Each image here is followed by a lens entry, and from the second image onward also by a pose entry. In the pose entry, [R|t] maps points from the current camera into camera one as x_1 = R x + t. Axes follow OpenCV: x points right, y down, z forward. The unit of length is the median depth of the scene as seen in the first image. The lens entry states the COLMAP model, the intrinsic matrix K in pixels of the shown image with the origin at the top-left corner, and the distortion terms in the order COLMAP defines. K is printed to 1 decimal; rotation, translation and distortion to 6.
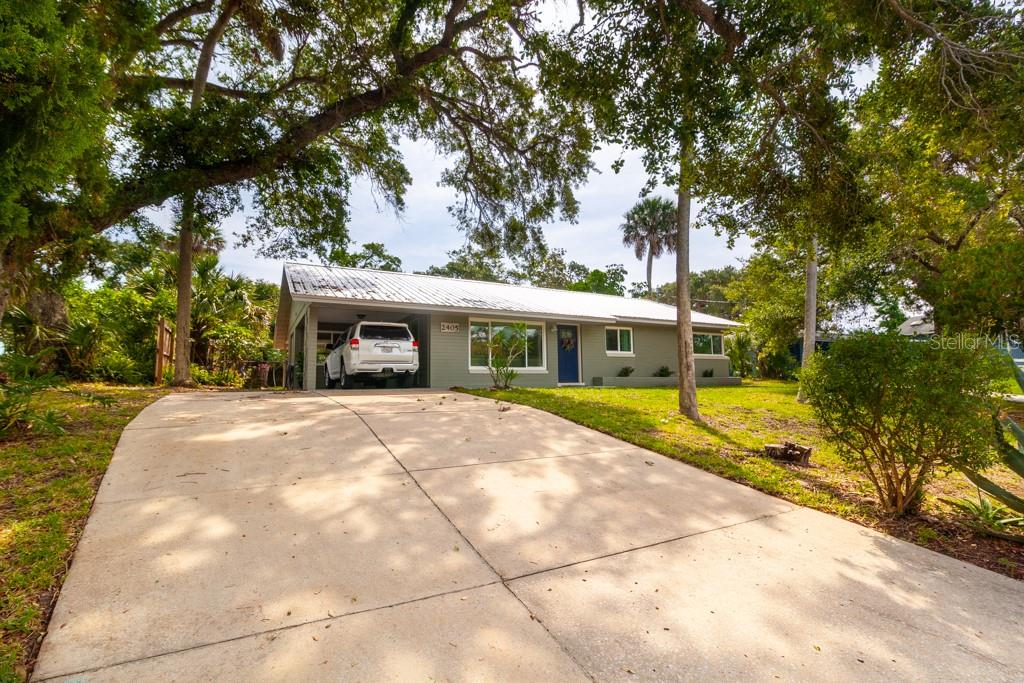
lens RADIAL K [[468.5, 0, 512.5], [0, 468.5, 341.9], [0, 0, 1]] dist [-0.000841, -0.000068]
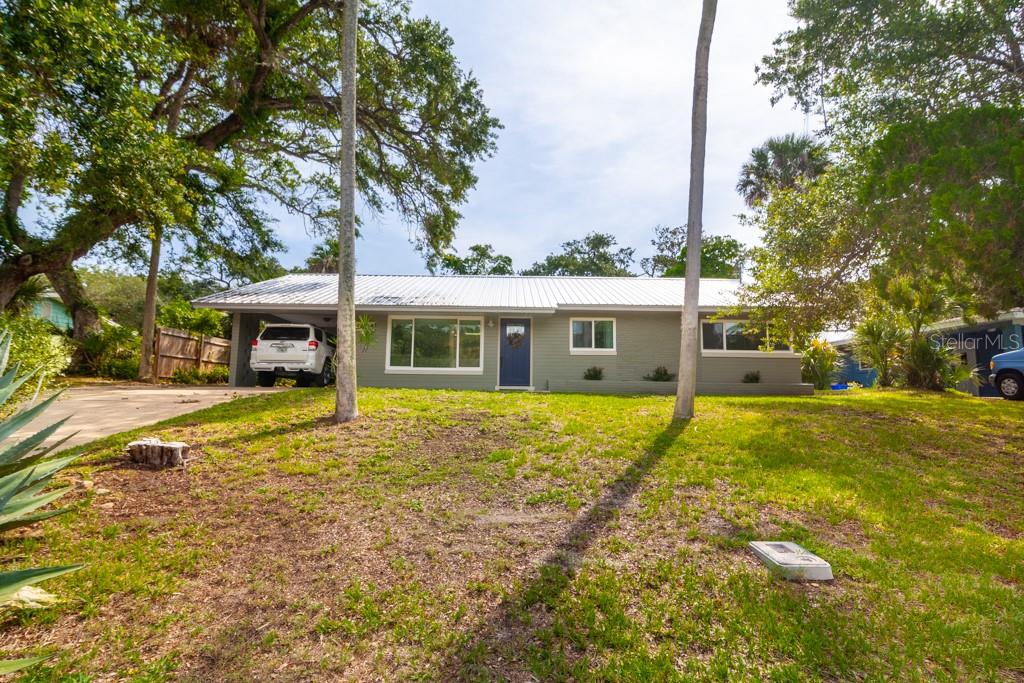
lens RADIAL K [[518.9, 0, 512.2], [0, 518.9, 342.5], [0, 0, 1]] dist [0.001089, 0.000031]
pose [[0.867673, -0.026370, -0.496435, 0.588139], [0.021078, 0.999646, -0.016258, 0.023281], [0.496688, 0.003643, 0.867922, 0.186001]]
